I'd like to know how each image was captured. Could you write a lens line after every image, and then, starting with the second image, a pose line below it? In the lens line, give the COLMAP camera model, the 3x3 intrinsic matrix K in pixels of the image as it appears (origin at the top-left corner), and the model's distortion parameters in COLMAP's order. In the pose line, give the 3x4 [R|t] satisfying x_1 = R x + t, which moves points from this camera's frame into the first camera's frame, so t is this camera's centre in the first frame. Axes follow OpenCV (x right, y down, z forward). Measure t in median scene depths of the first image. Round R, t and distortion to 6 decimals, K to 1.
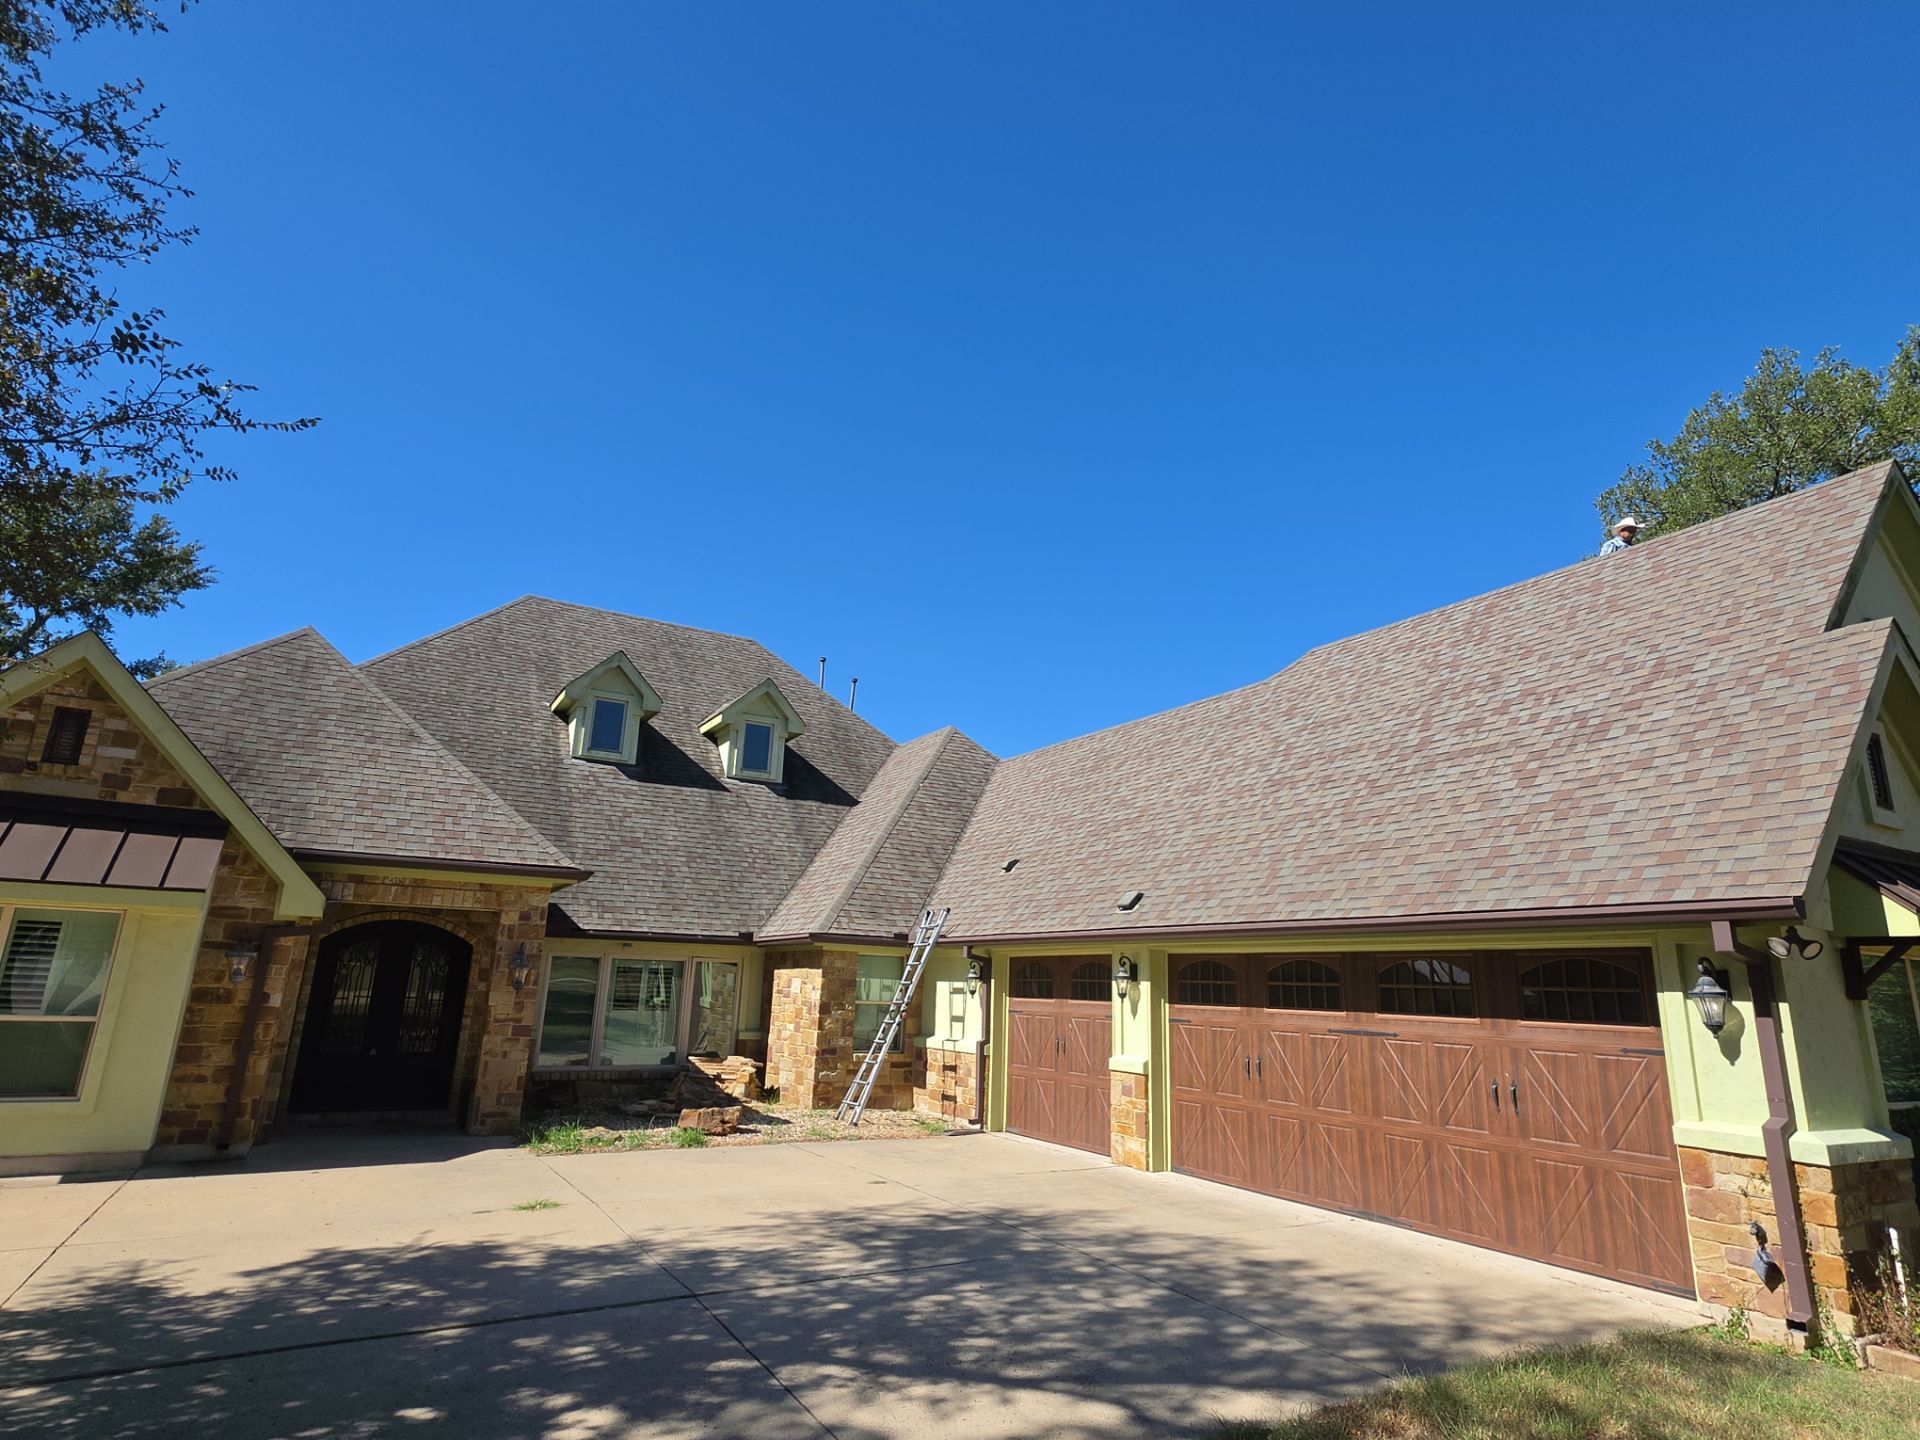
lens RADIAL K [[999.2, 0, 954.5], [0, 999.2, 708.9], [0, 0, 1]] dist [0.005126, -0.006550]
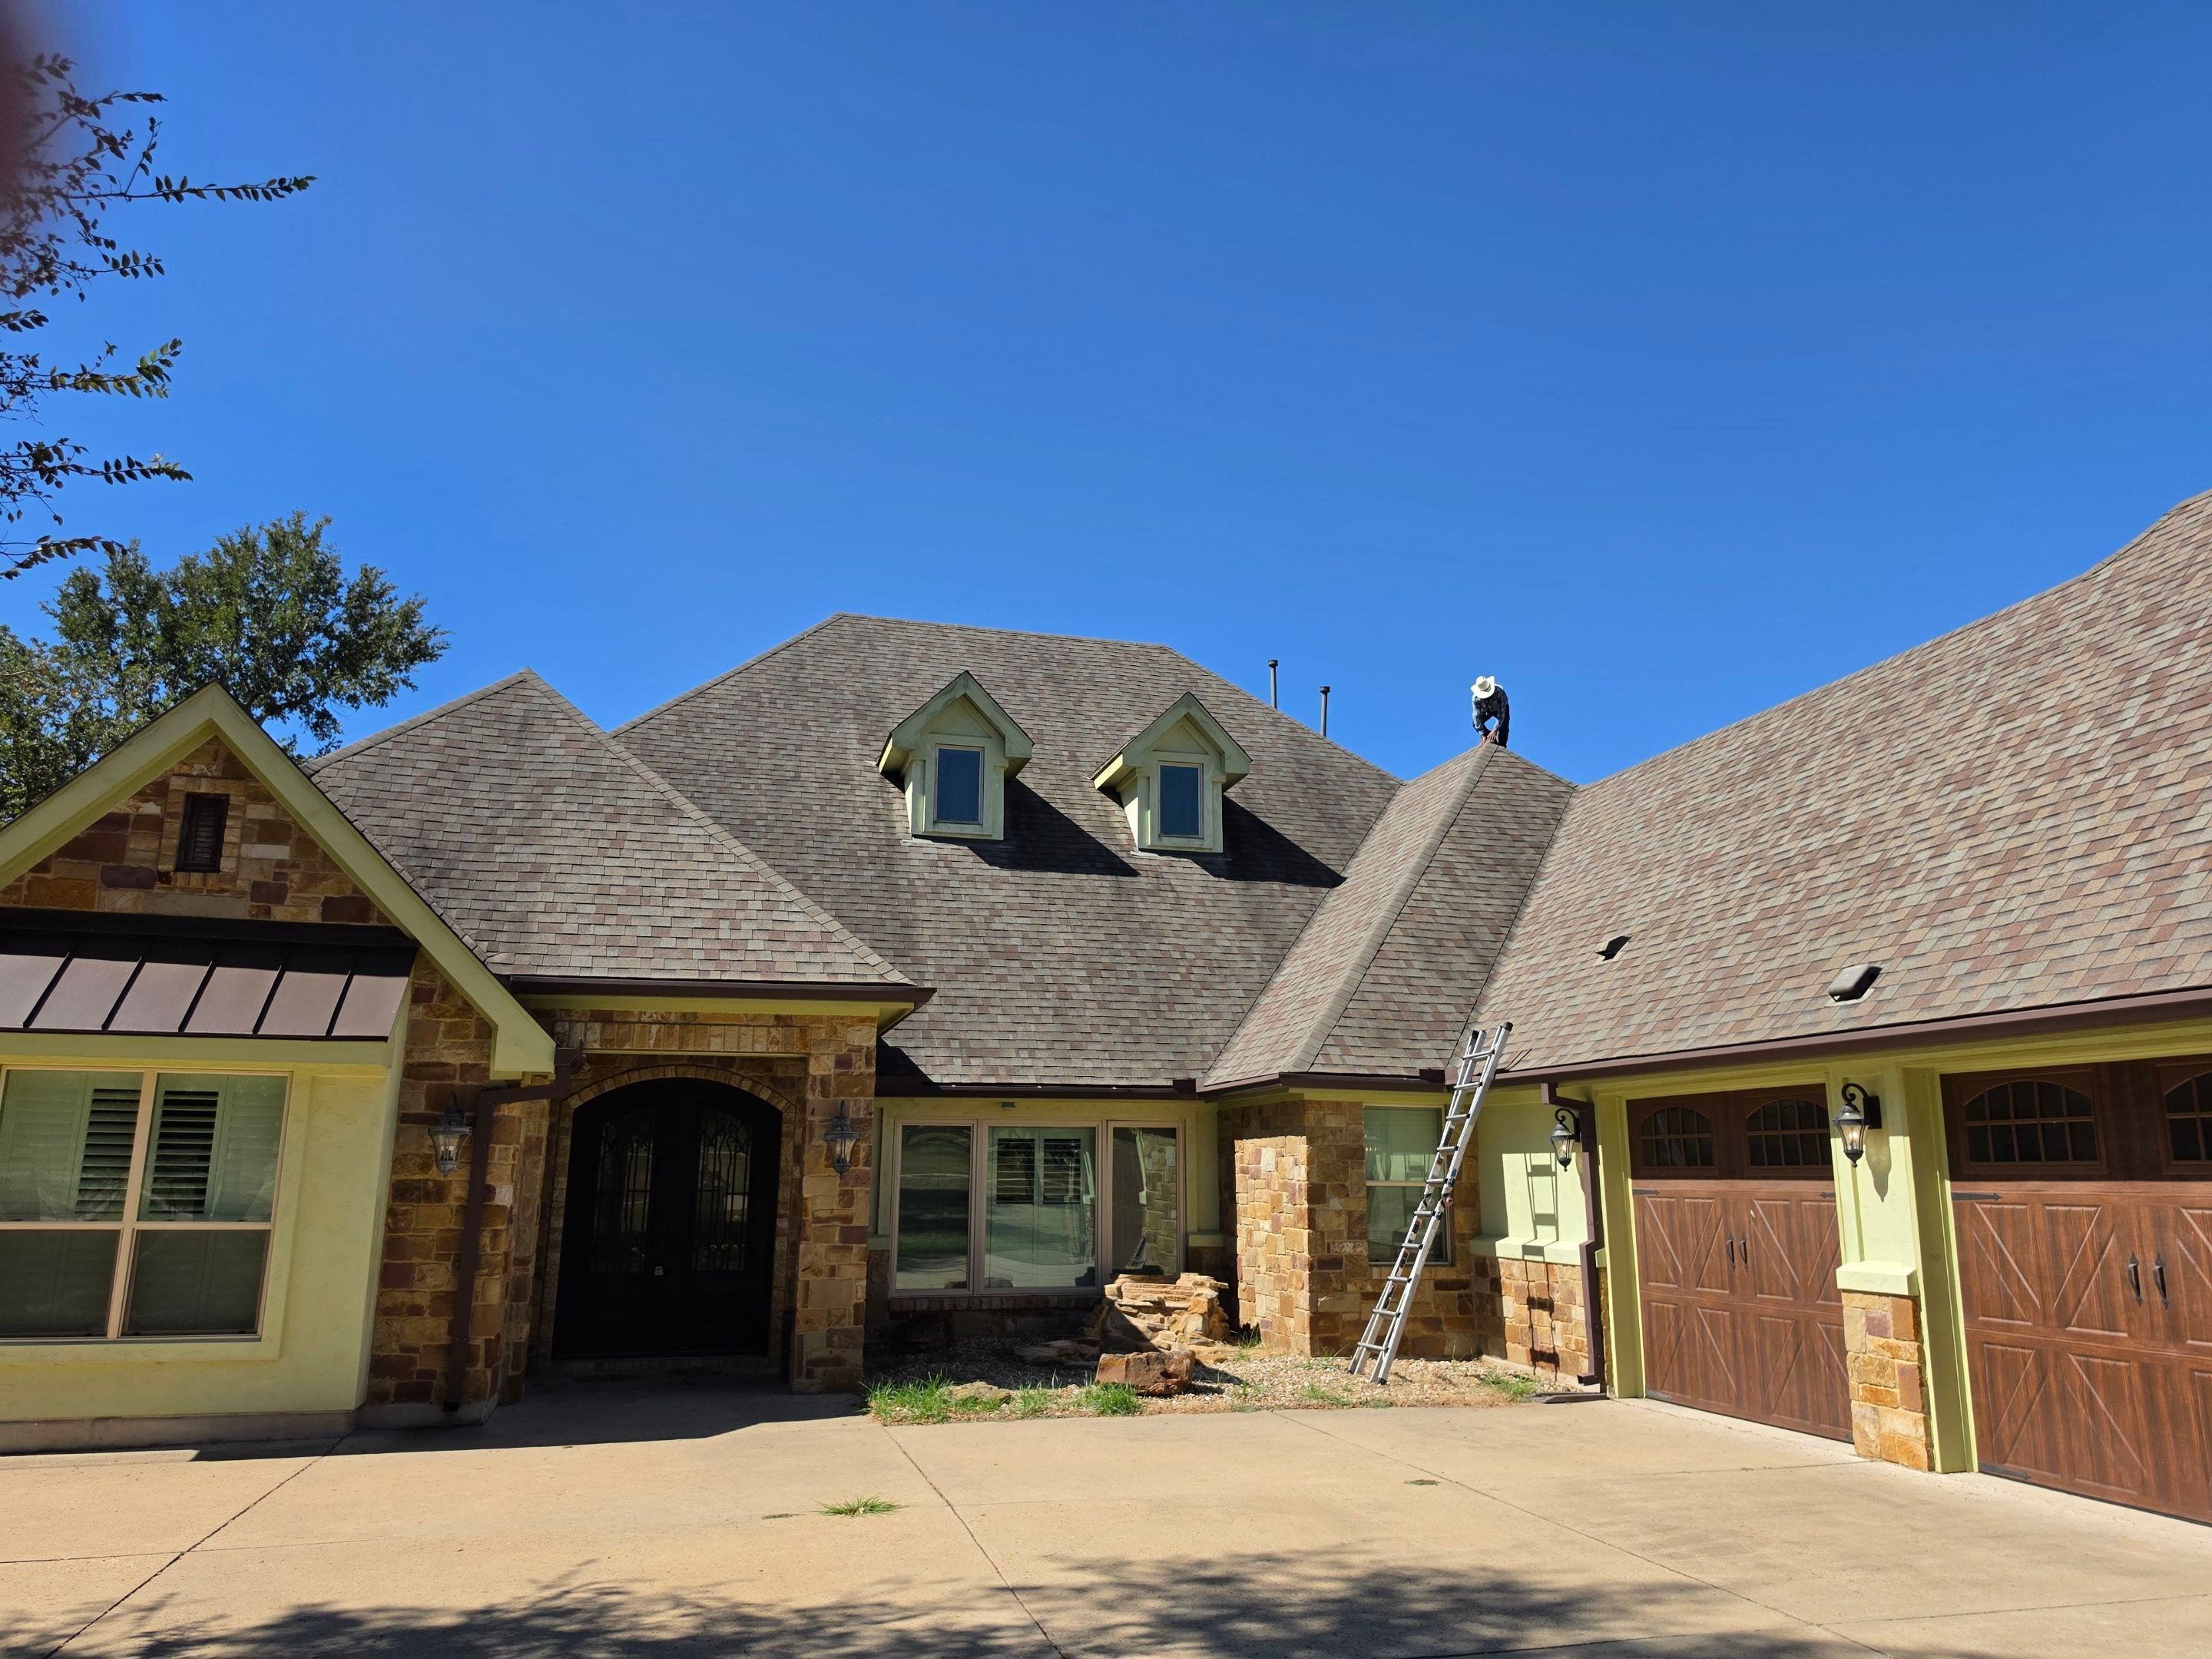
lens RADIAL K [[1477.8, 0, 1113.6], [0, 1477.8, 835.3], [0, 0, 1]] dist [0.061834, -0.090669]
pose [[0.964191, -0.083355, -0.251769, -0.001539], [0.094366, 0.995024, 0.031959, 0.045211], [0.247852, -0.054573, 0.967260, 0.112252]]
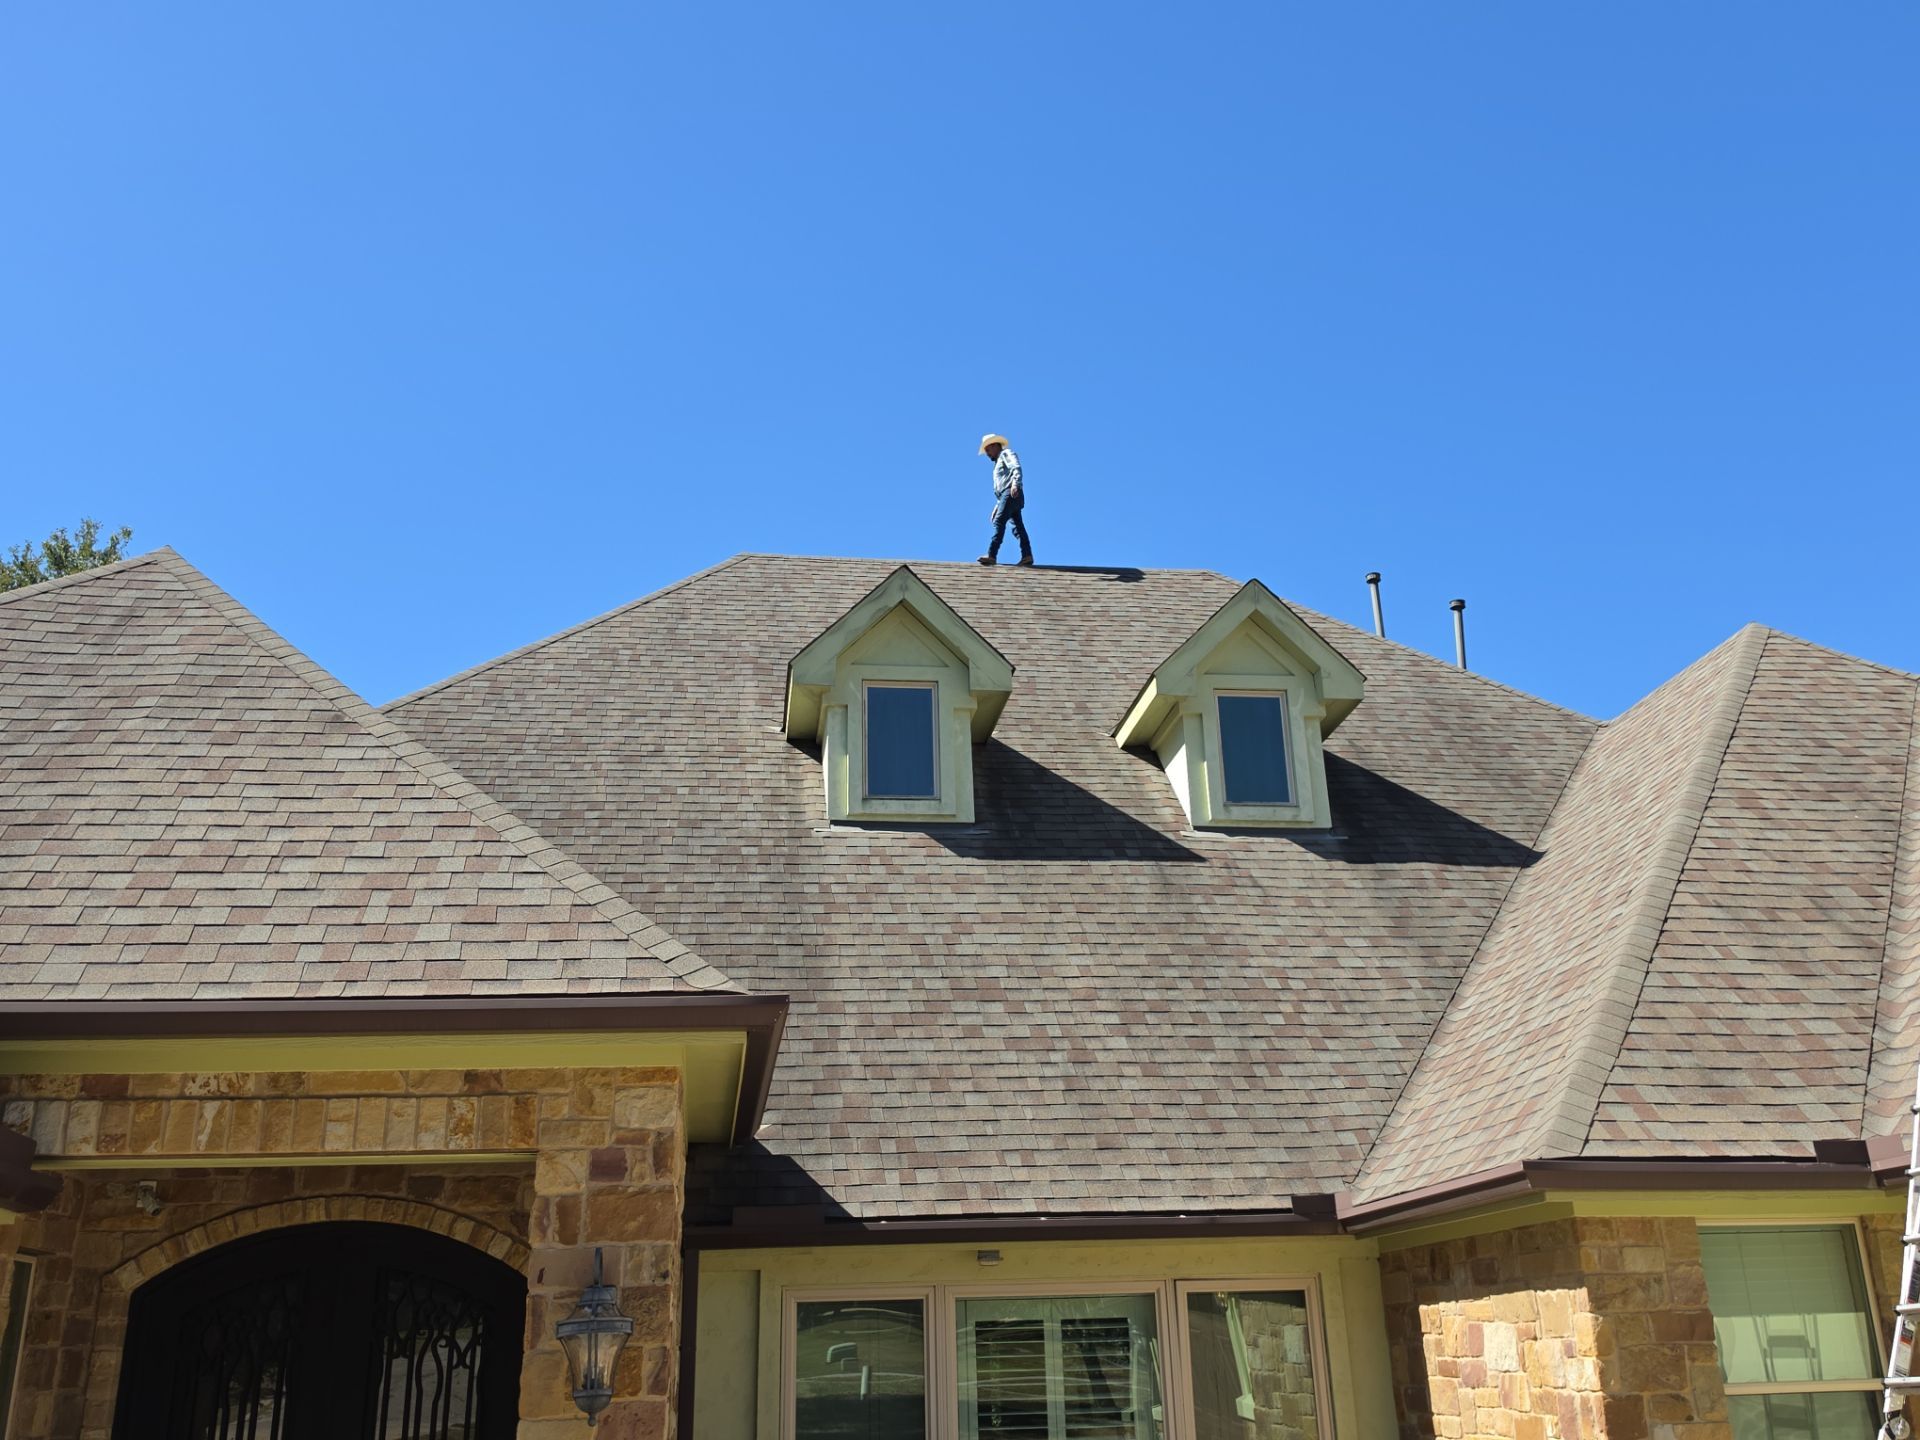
lens RADIAL K [[1724.1, 0, 964.9], [0, 1724.1, 696.7], [0, 0, 1]] dist [0.084892, -0.138409]
pose [[0.922698, -0.188326, -0.336395, -0.114423], [0.155055, 0.980165, -0.123430, 0.148036], [0.352968, 0.061729, 0.933597, 0.521476]]
